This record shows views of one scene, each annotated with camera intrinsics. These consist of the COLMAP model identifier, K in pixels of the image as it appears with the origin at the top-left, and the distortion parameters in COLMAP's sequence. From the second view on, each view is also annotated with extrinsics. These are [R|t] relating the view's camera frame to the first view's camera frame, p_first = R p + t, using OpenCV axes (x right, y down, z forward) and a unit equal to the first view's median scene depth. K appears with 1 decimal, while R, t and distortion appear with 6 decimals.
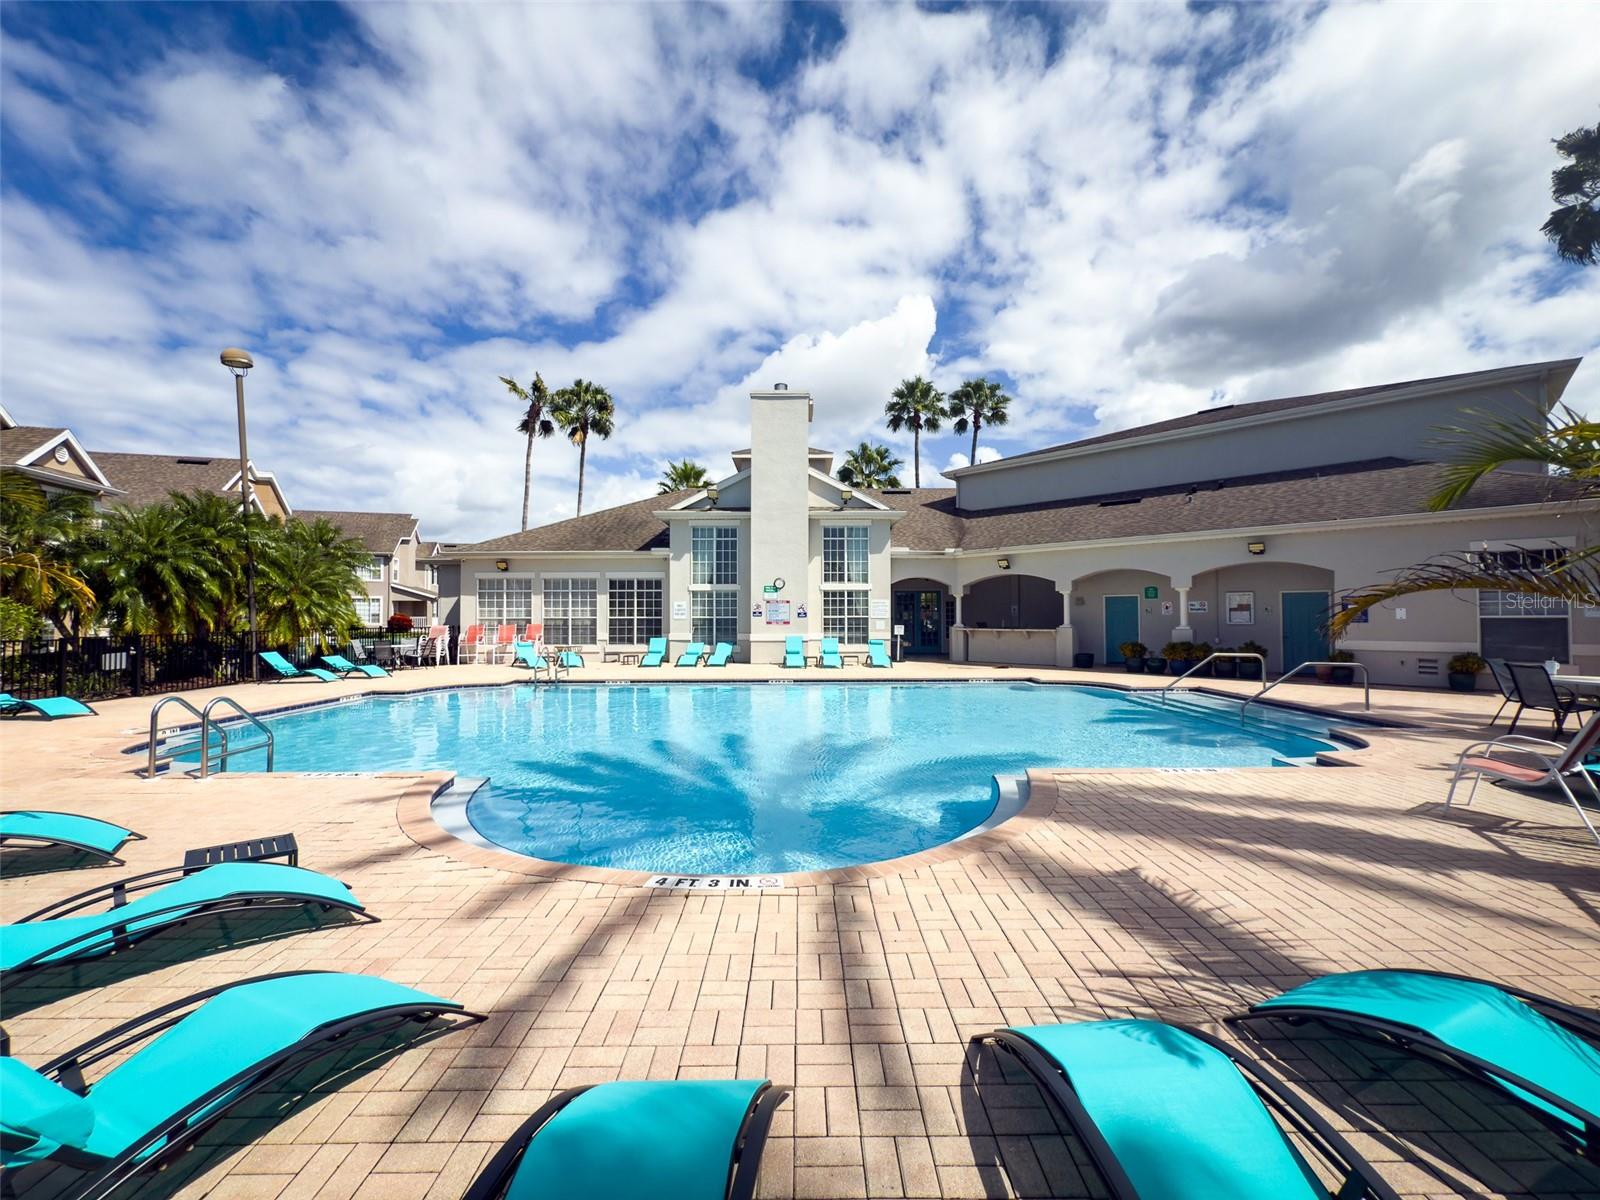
lens RADIAL K [[626.5, 0, 808.9], [0, 626.5, 602.8], [0, 0, 1]] dist [0.000166, 0.000081]
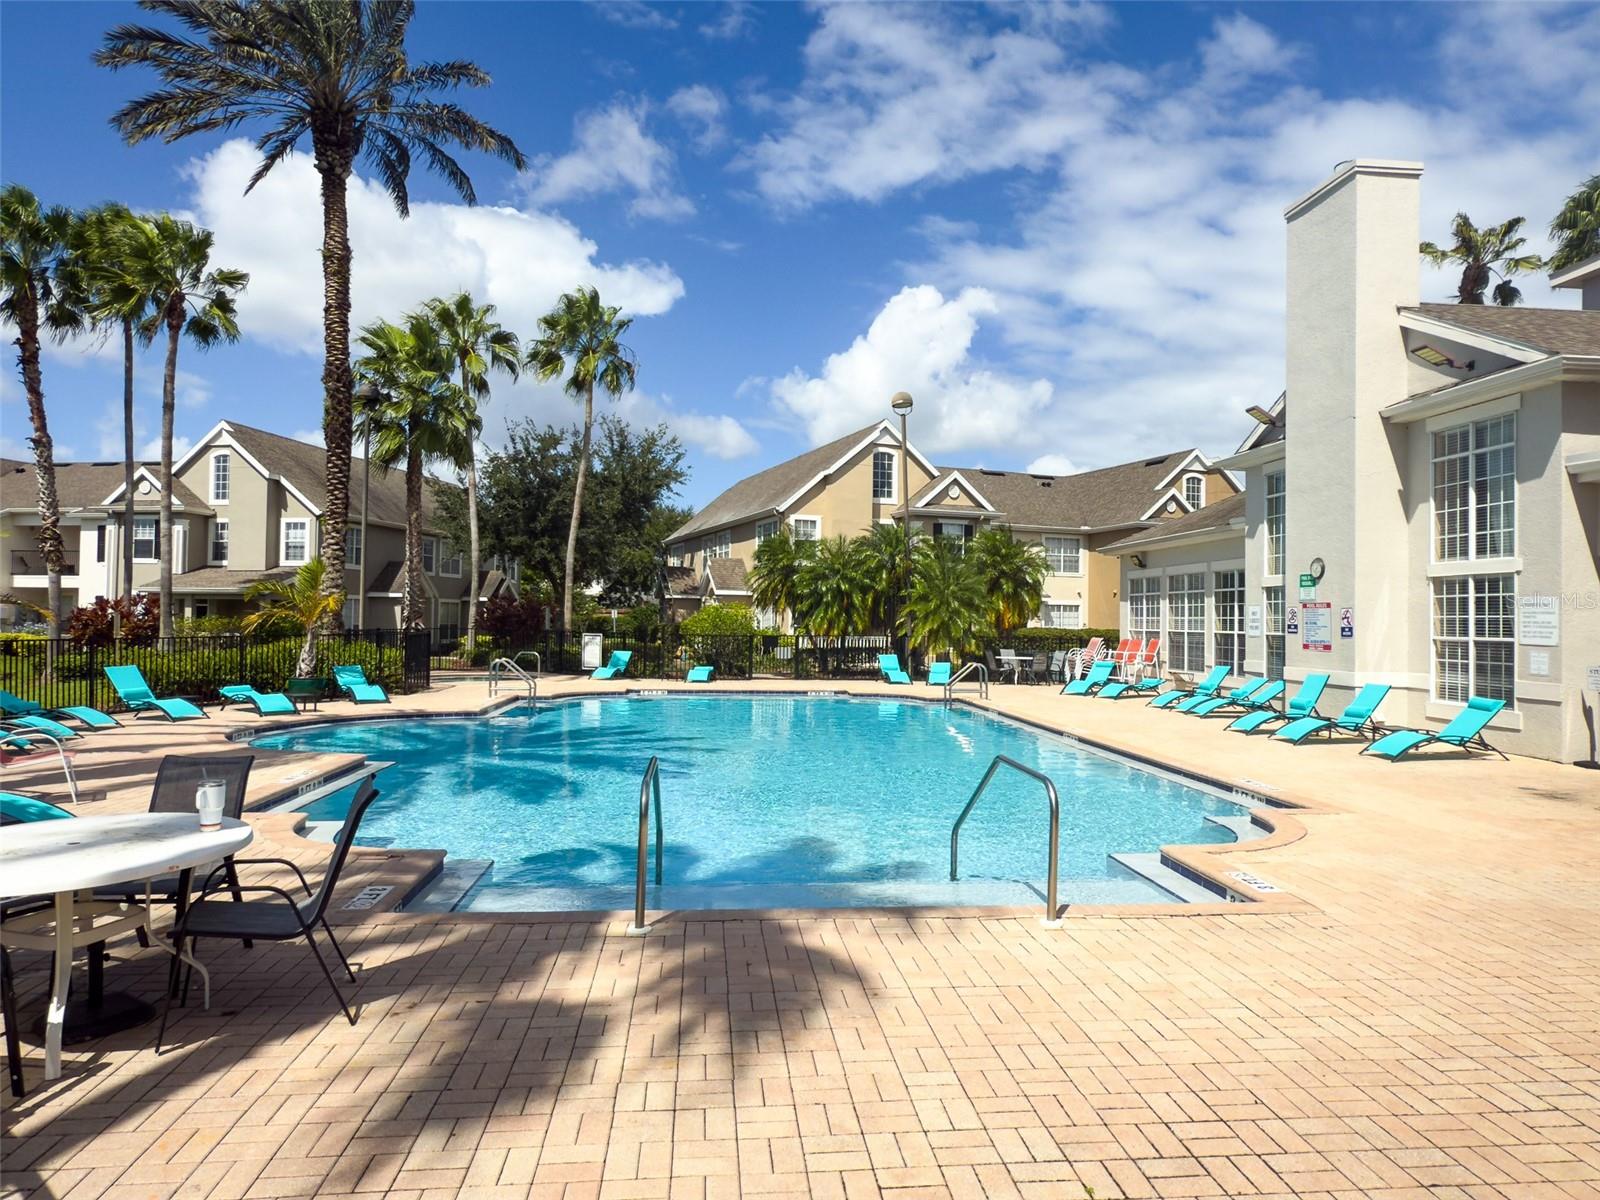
lens RADIAL K [[1020.5, 0, 800.0], [0, 1020.5, 600.0], [0, 0, 1]] dist [0.028753, -0.001428]
pose [[0.079349, -0.016120, -0.996717, 0.714012], [0.004175, 0.999866, -0.015838, 0.005515], [0.996838, -0.002905, 0.079406, 0.498129]]
